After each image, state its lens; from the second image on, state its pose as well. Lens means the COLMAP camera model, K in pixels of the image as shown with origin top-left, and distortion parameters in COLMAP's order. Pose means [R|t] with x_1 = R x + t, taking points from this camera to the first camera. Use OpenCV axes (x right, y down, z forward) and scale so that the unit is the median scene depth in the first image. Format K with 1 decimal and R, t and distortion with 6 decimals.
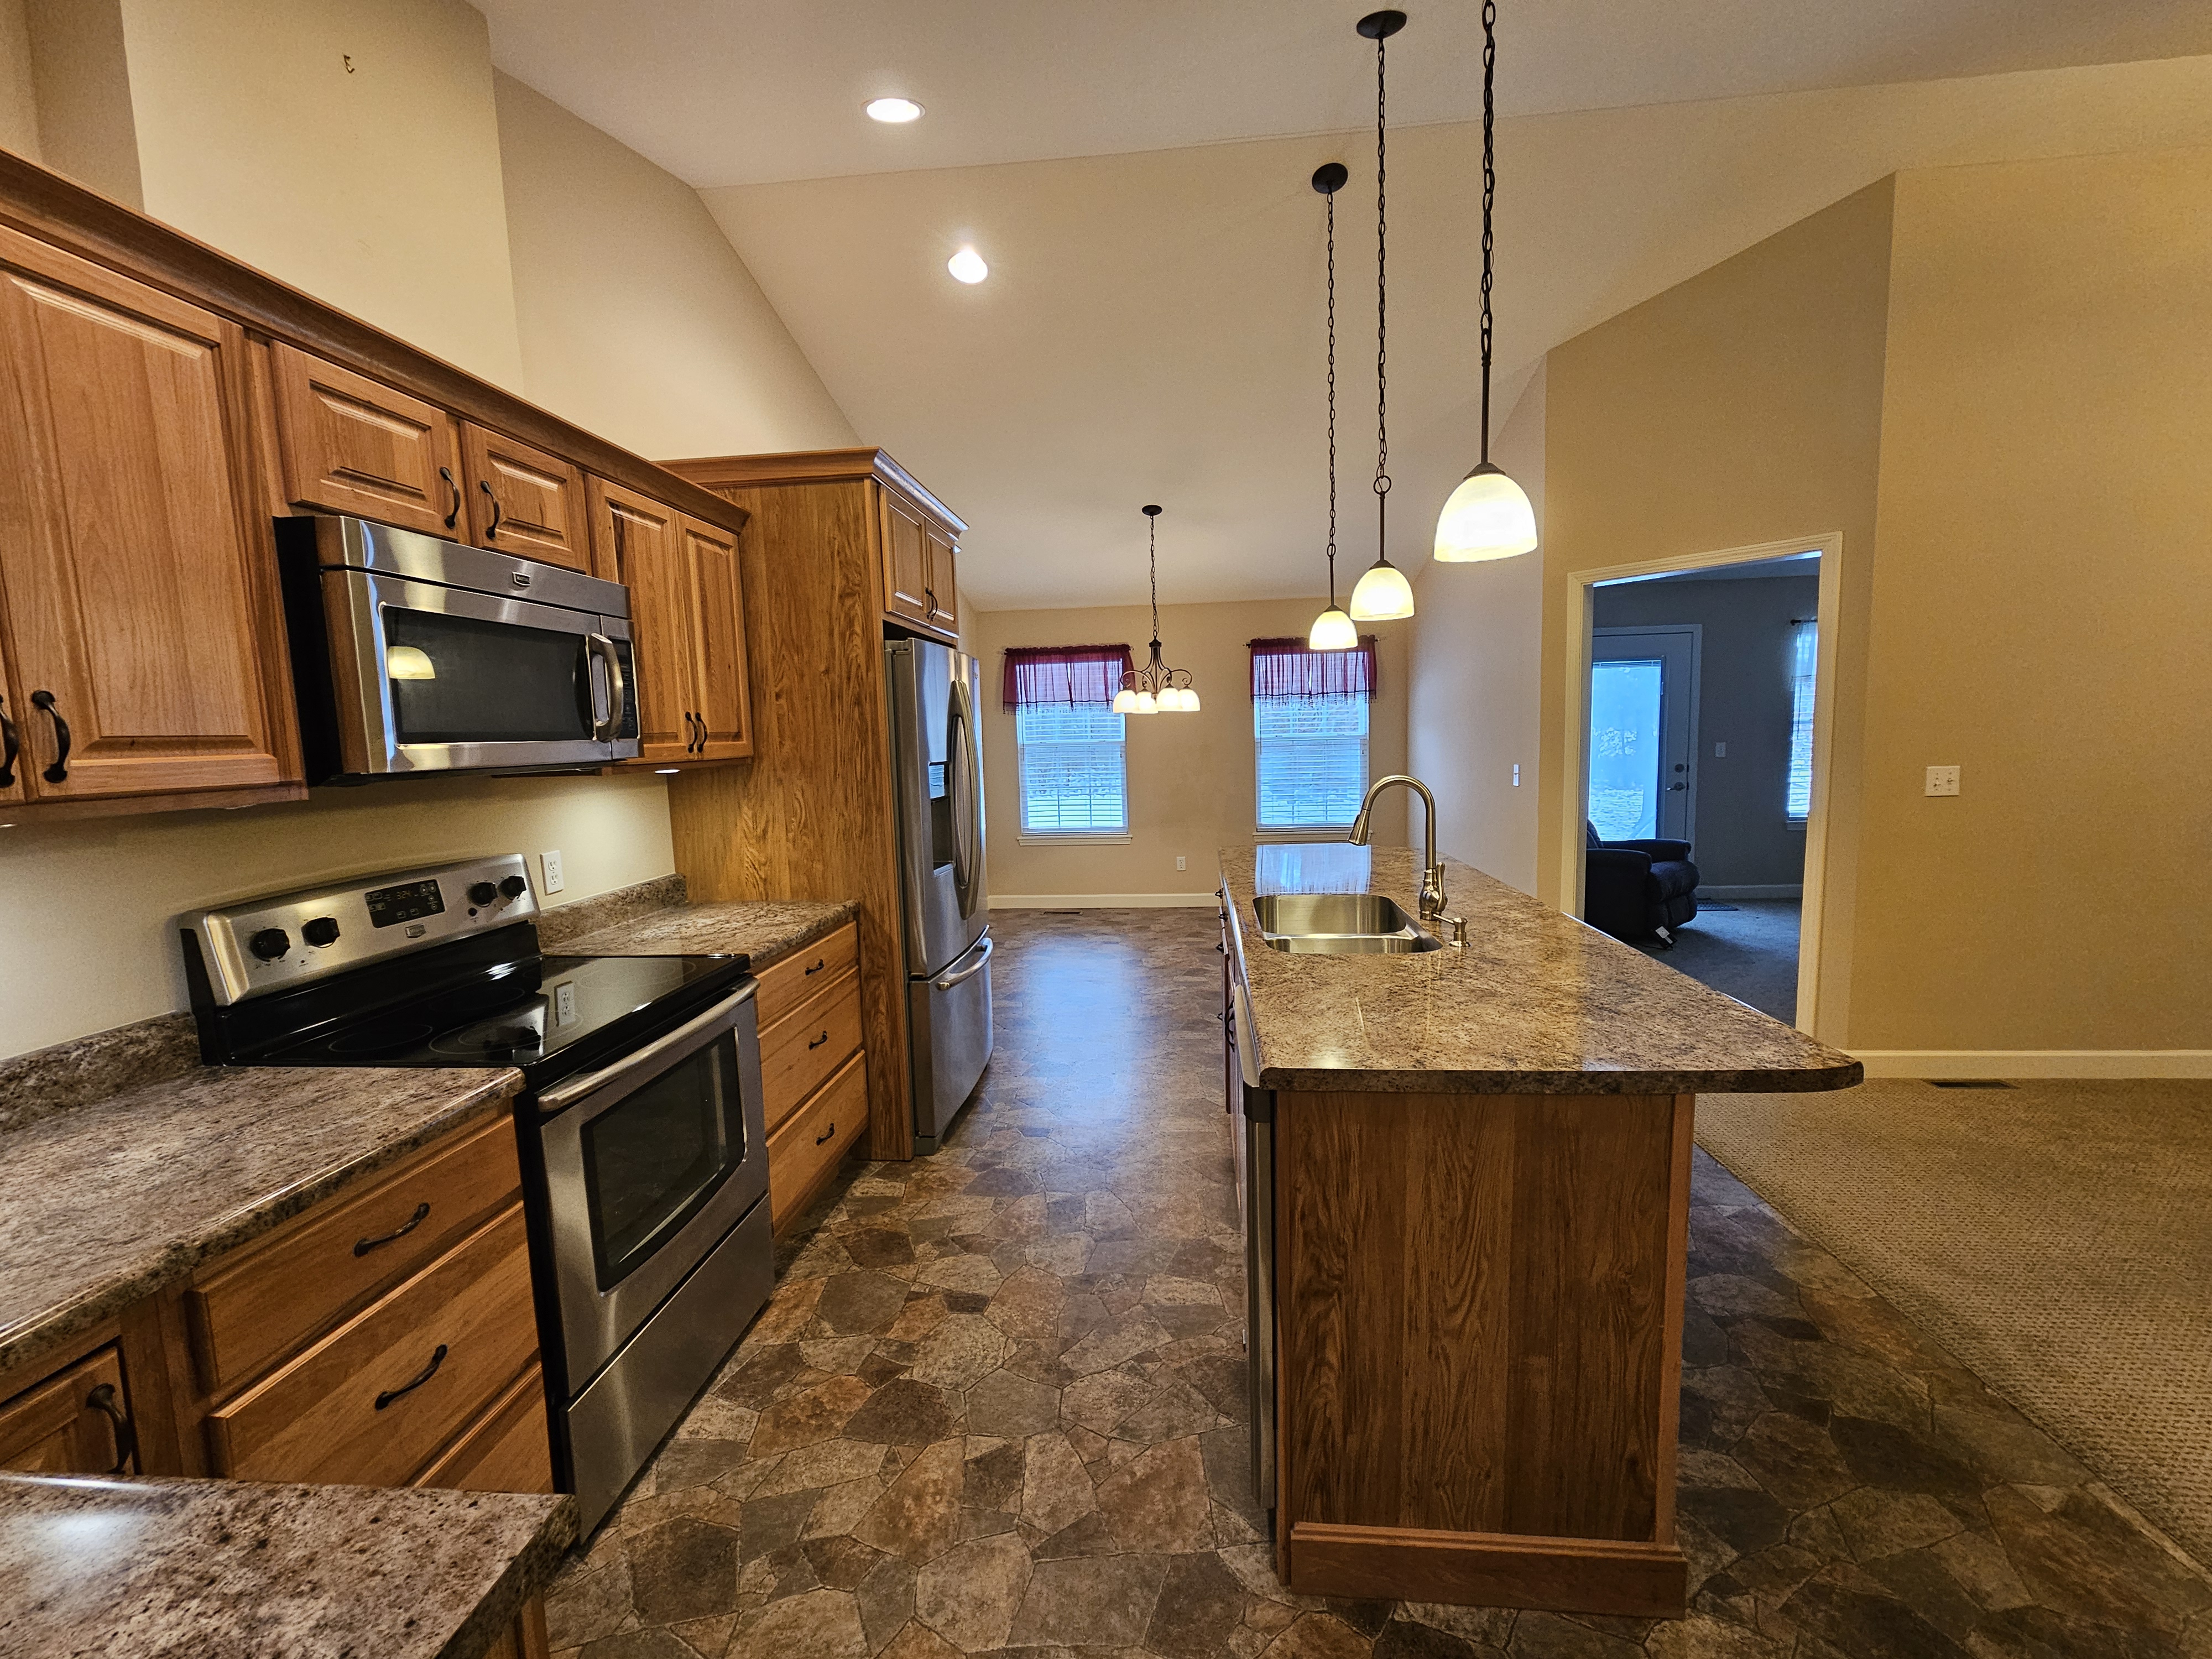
lens RADIAL K [[906.8, 0, 1112.5], [0, 906.8, 829.6], [0, 0, 1]] dist [-0.000532, -0.000217]
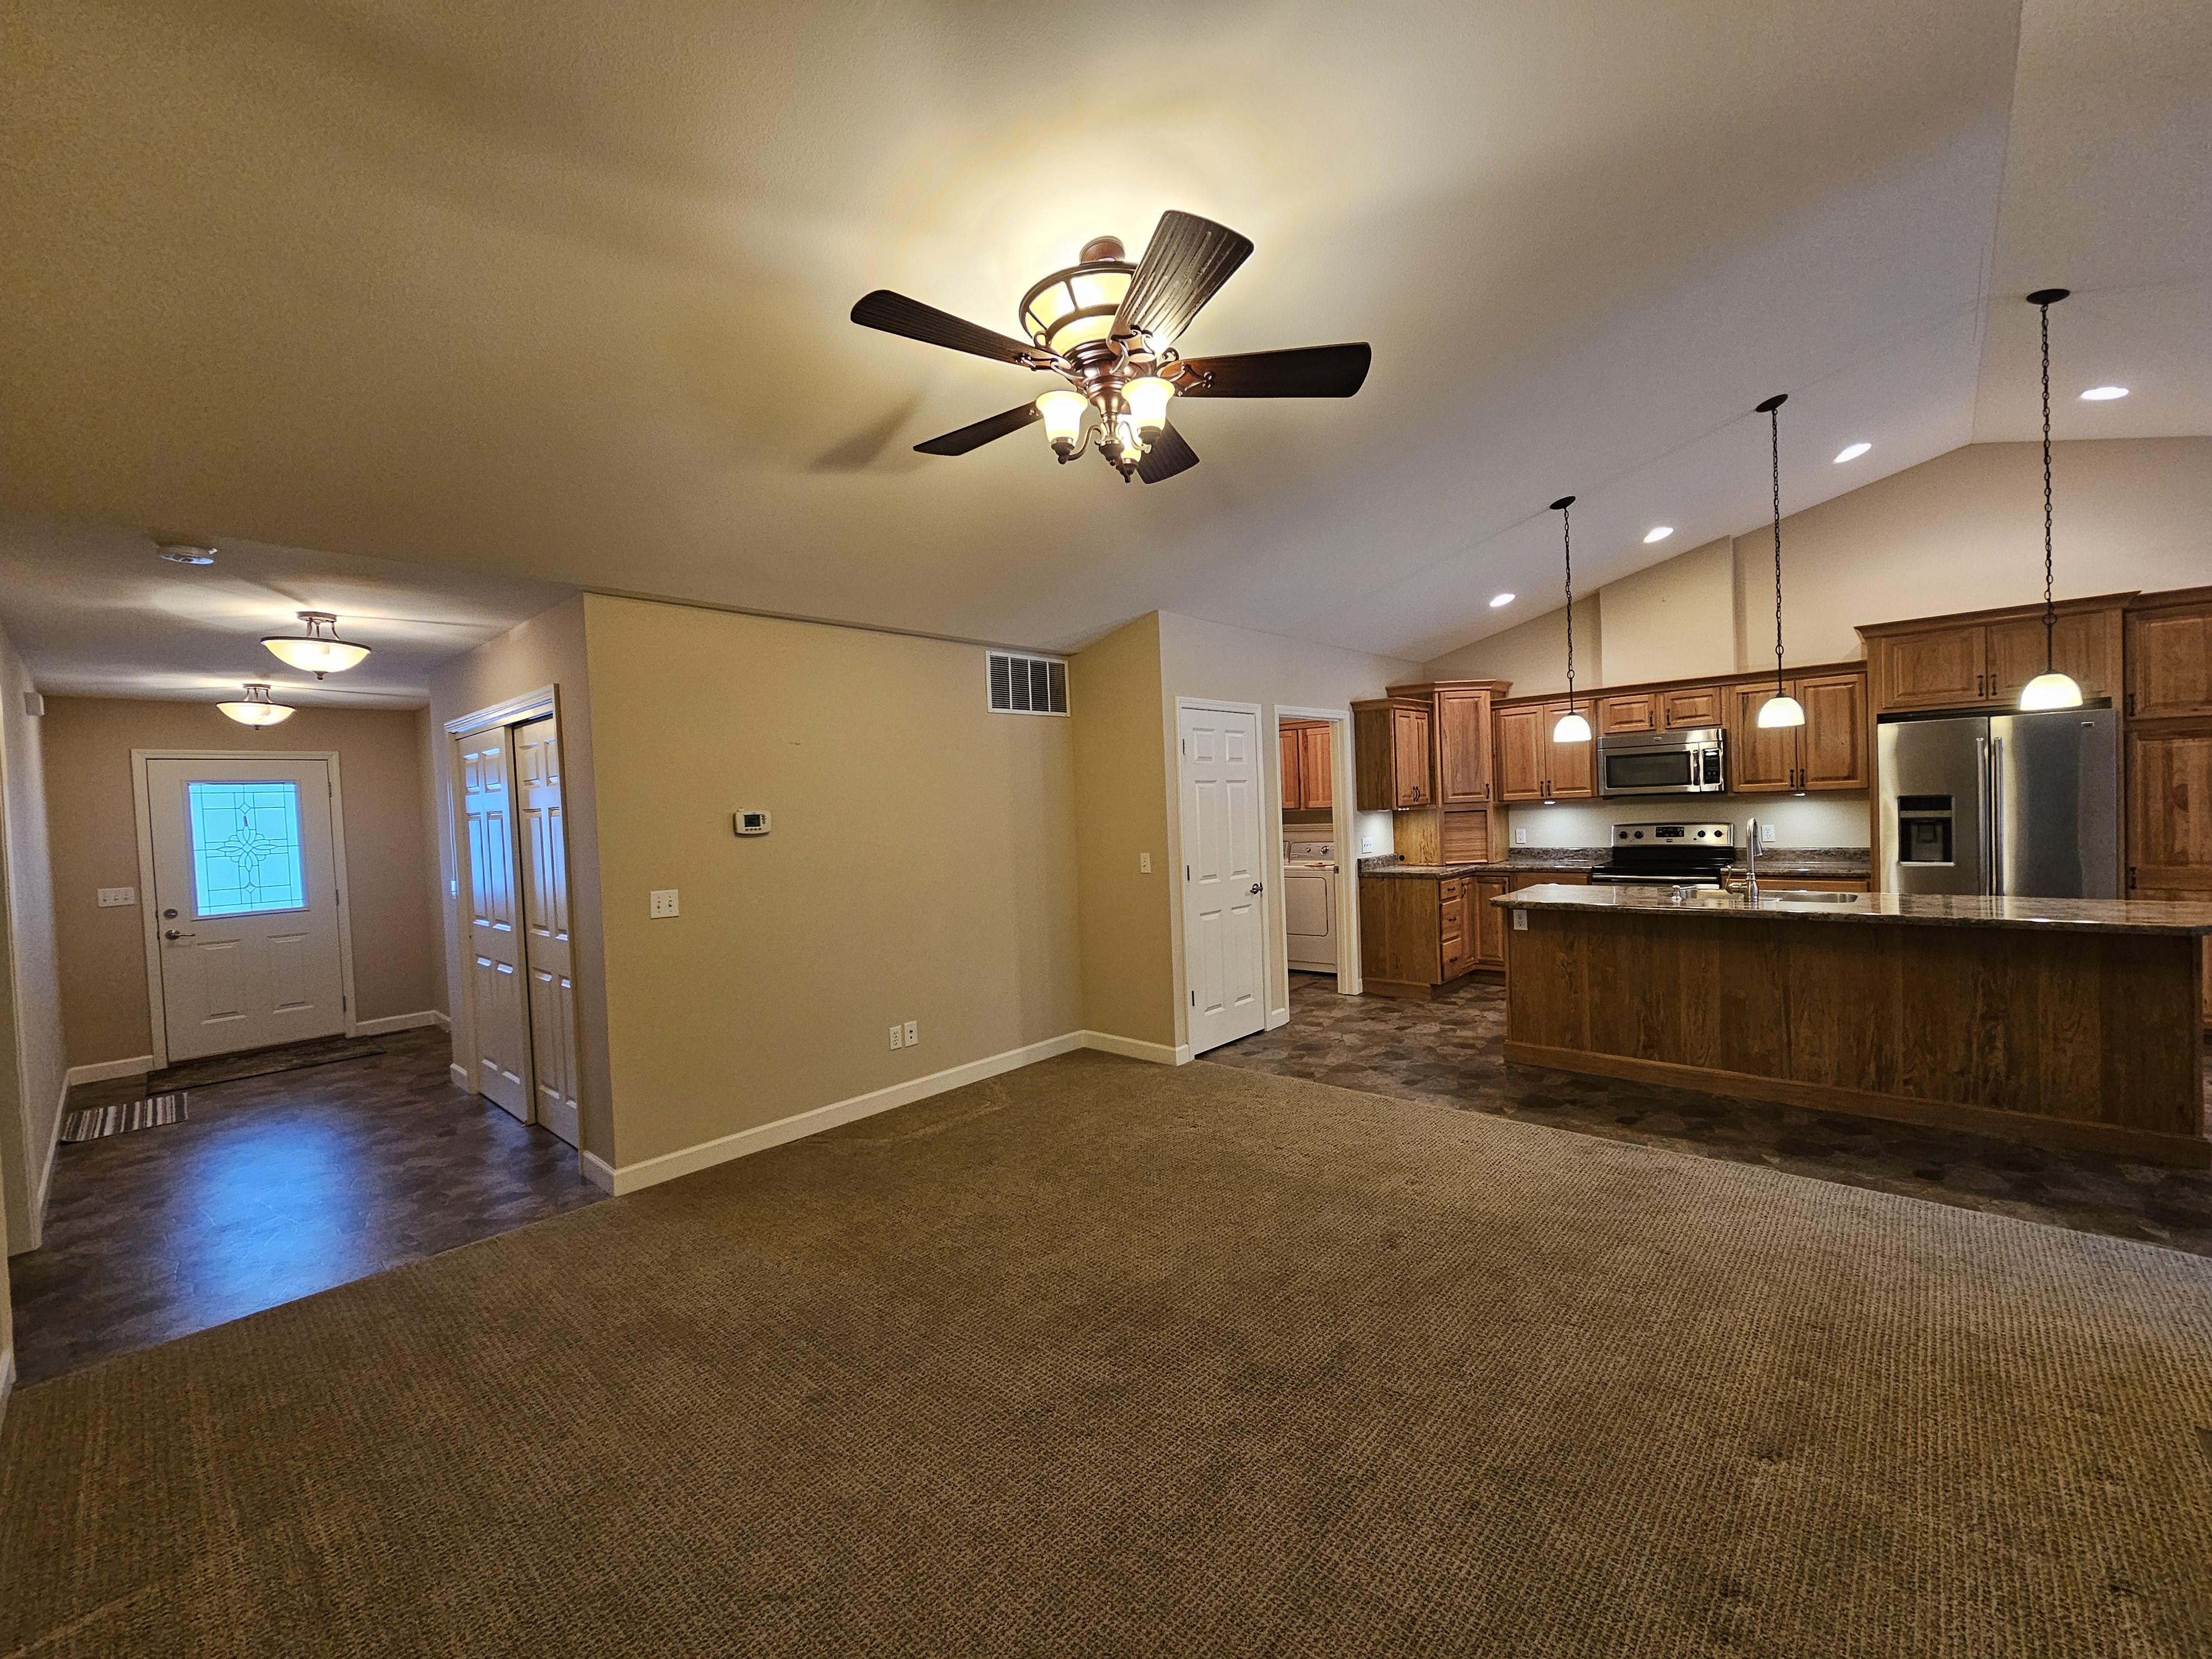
lens RADIAL K [[906.8, 0, 1112.5], [0, 906.8, 829.6], [0, 0, 1]] dist [-0.000532, -0.000217]
pose [[-0.595660, 0.078373, -0.799404, 2.965140], [-0.026673, 0.992750, 0.117204, -0.252269], [0.802794, 0.091136, -0.589251, 1.243004]]
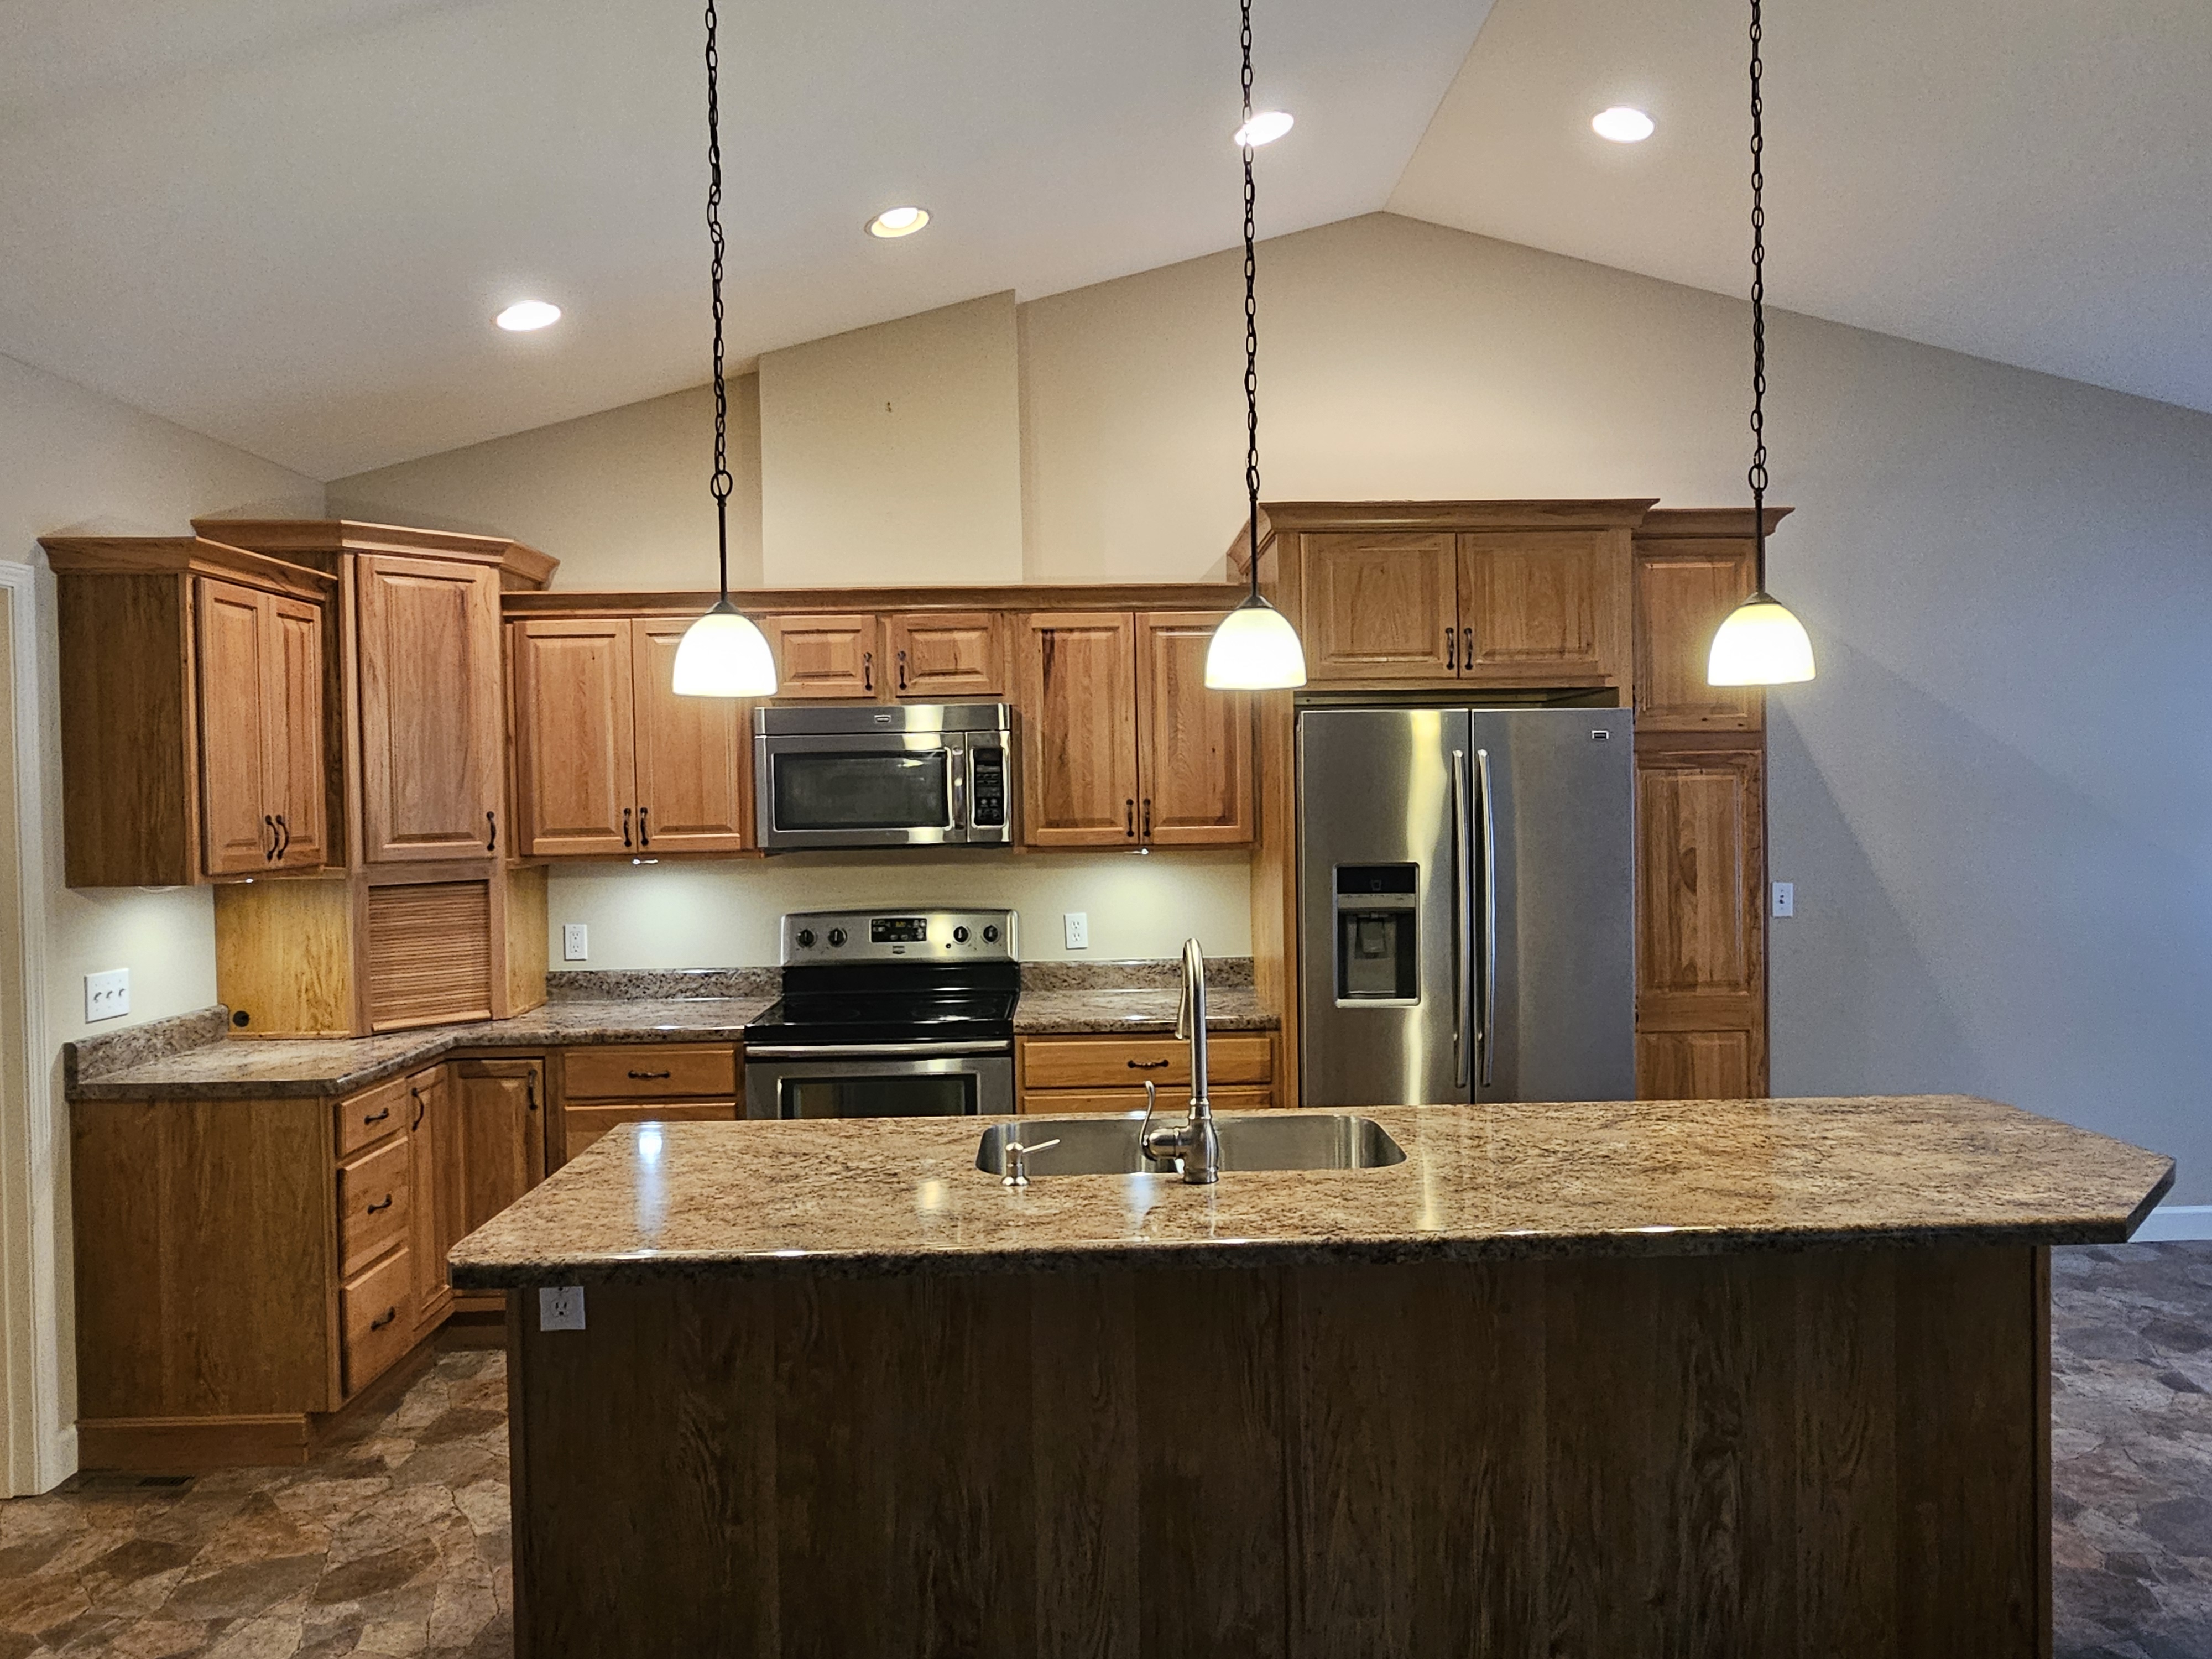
lens RADIAL K [[1483.7, 0, 1117.5], [0, 1483.7, 823.2], [0, 0, 1]] dist [-0.003335, -0.000193]
pose [[0.125733, 0.047880, -0.990908, 1.594903], [-0.095558, 0.994775, 0.035942, -0.205504], [0.987451, 0.090170, 0.129651, 0.960137]]
